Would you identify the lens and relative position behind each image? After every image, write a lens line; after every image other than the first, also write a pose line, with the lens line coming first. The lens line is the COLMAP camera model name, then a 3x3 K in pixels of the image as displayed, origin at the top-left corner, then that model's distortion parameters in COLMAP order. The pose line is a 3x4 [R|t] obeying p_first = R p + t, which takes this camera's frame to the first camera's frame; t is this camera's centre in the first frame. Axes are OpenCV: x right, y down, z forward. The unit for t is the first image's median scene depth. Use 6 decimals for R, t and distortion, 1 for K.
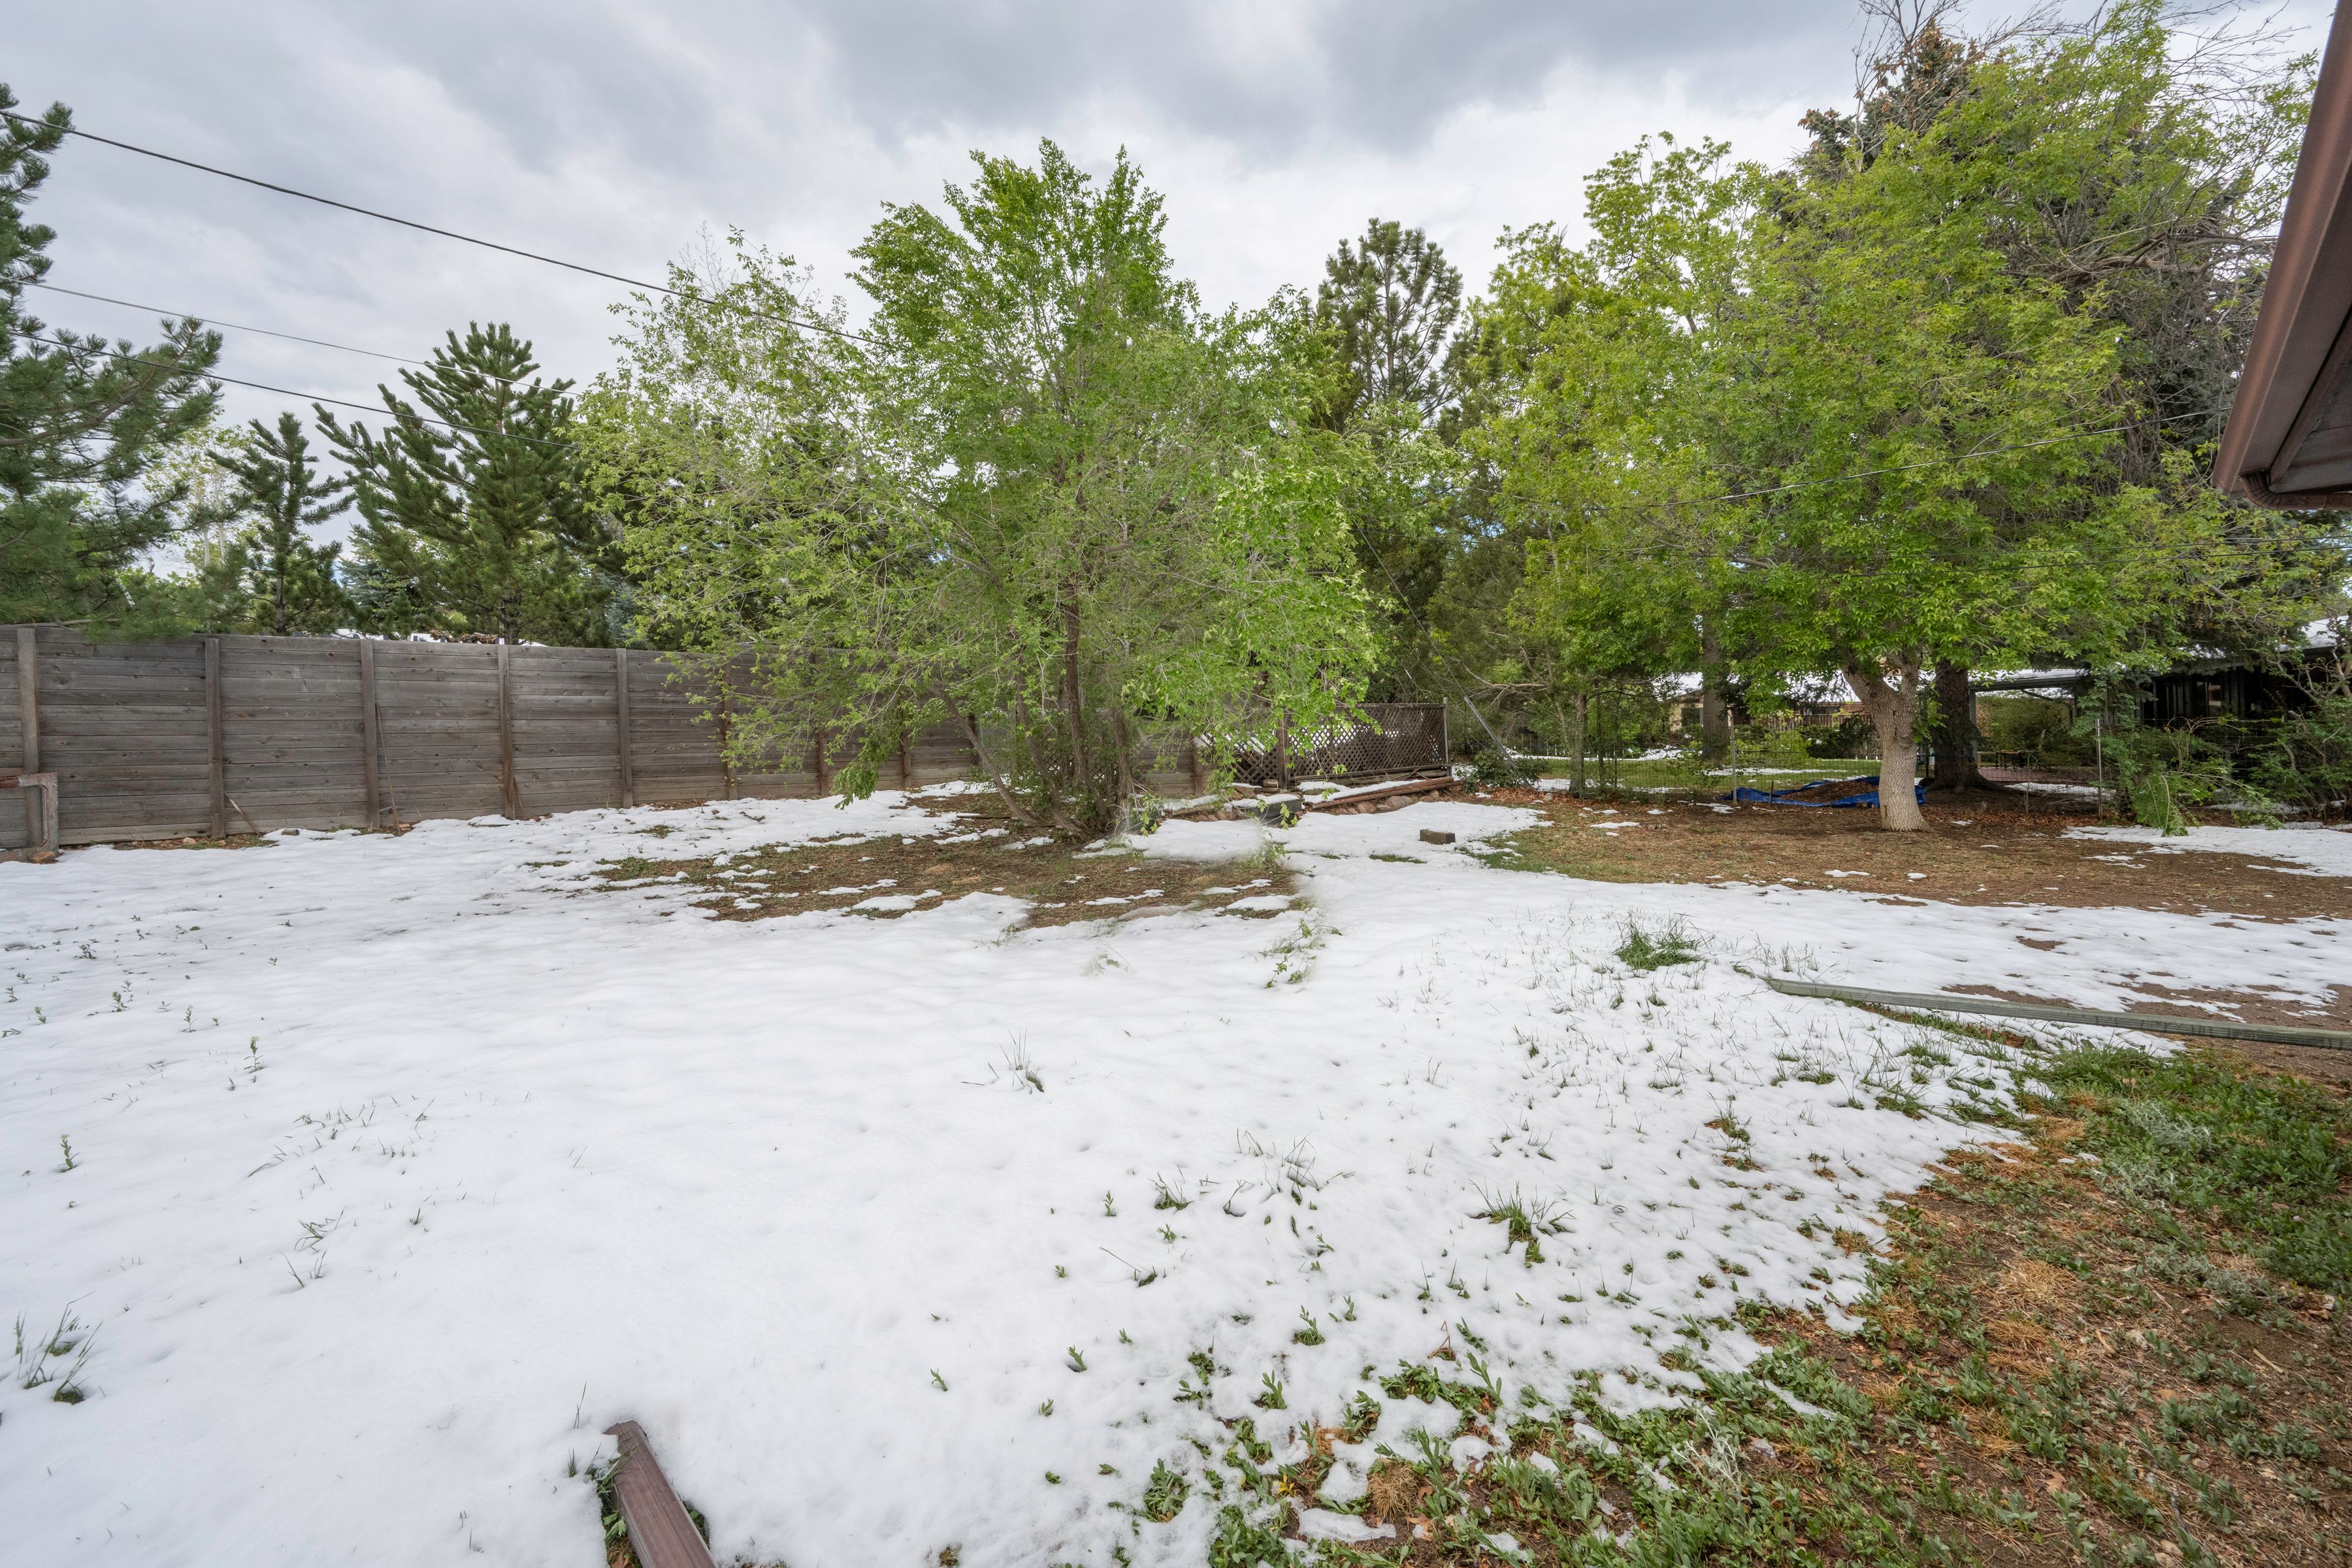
lens RADIAL K [[940.2, 0, 1181.6], [0, 940.2, 773.0], [0, 0, 1]] dist [-0.000436, -0.000171]
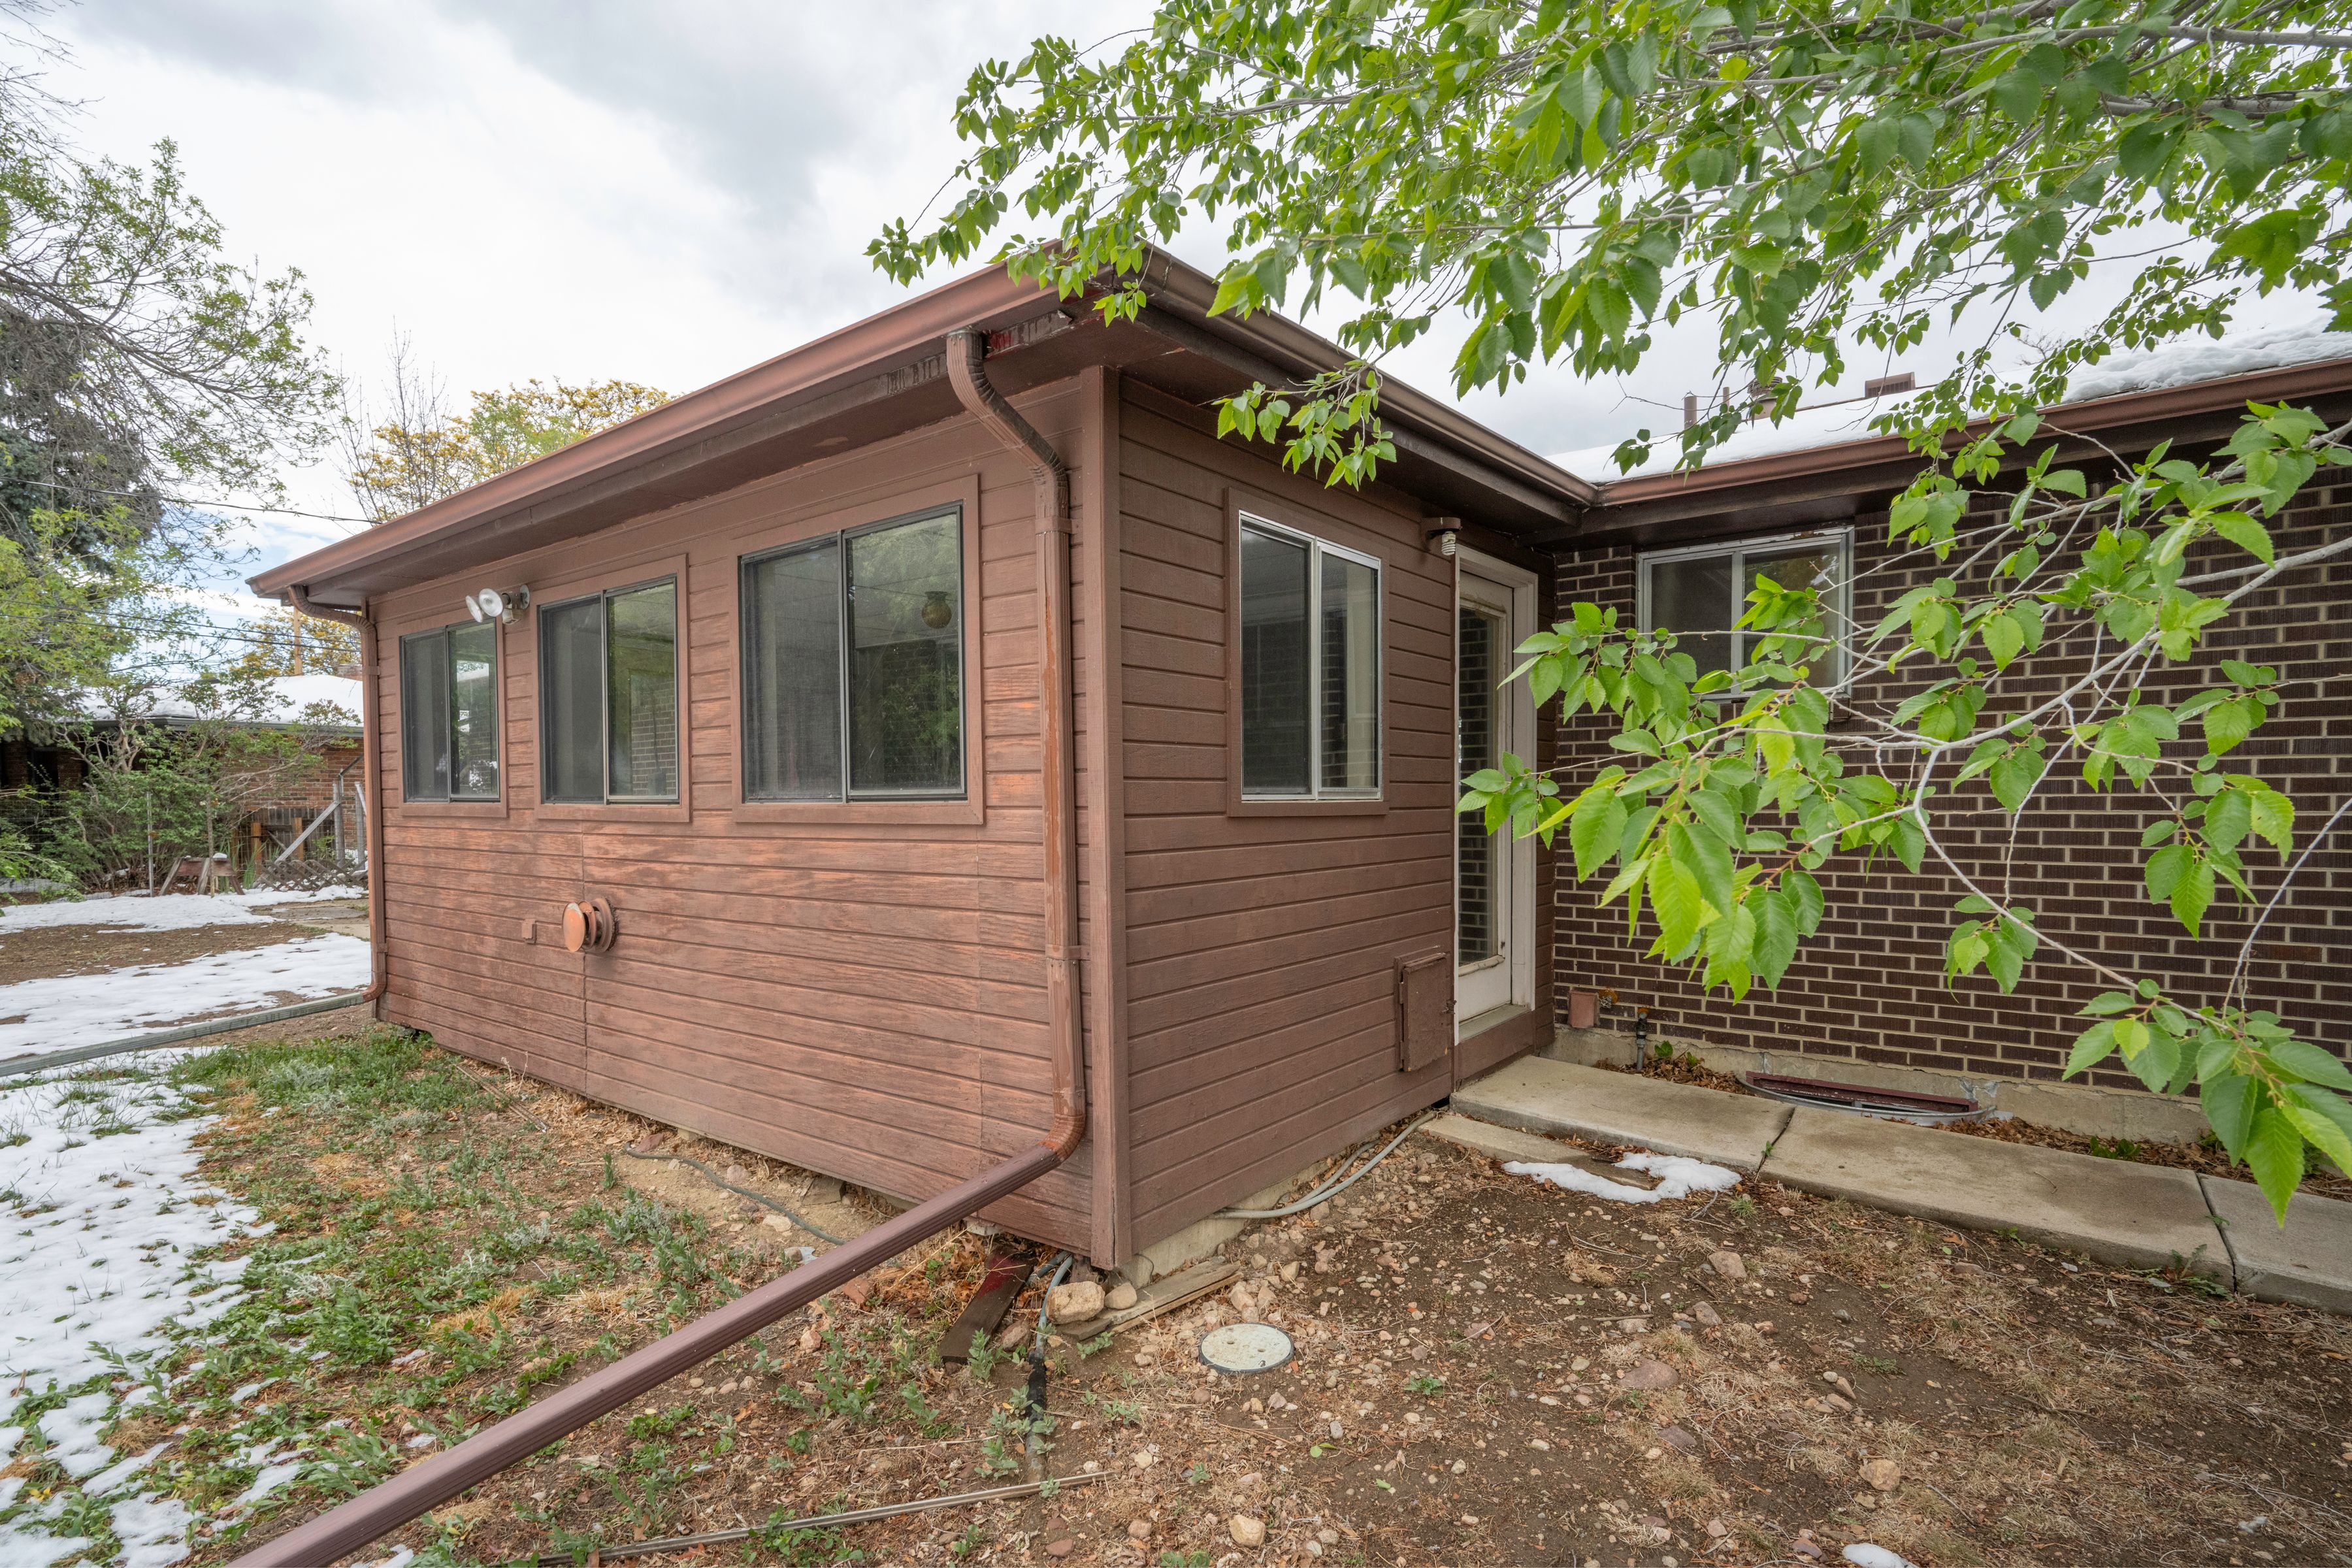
lens RADIAL K [[1148.5, 0, 1180.1], [0, 1148.5, 792.1], [0, 0, 1]] dist [-0.000420, 0.000005]
pose [[-0.117711, 0.003560, 0.993041, -0.856222], [0.062739, 0.998023, 0.003859, 0.062727], [-0.991064, 0.062757, -0.117702, -0.065297]]
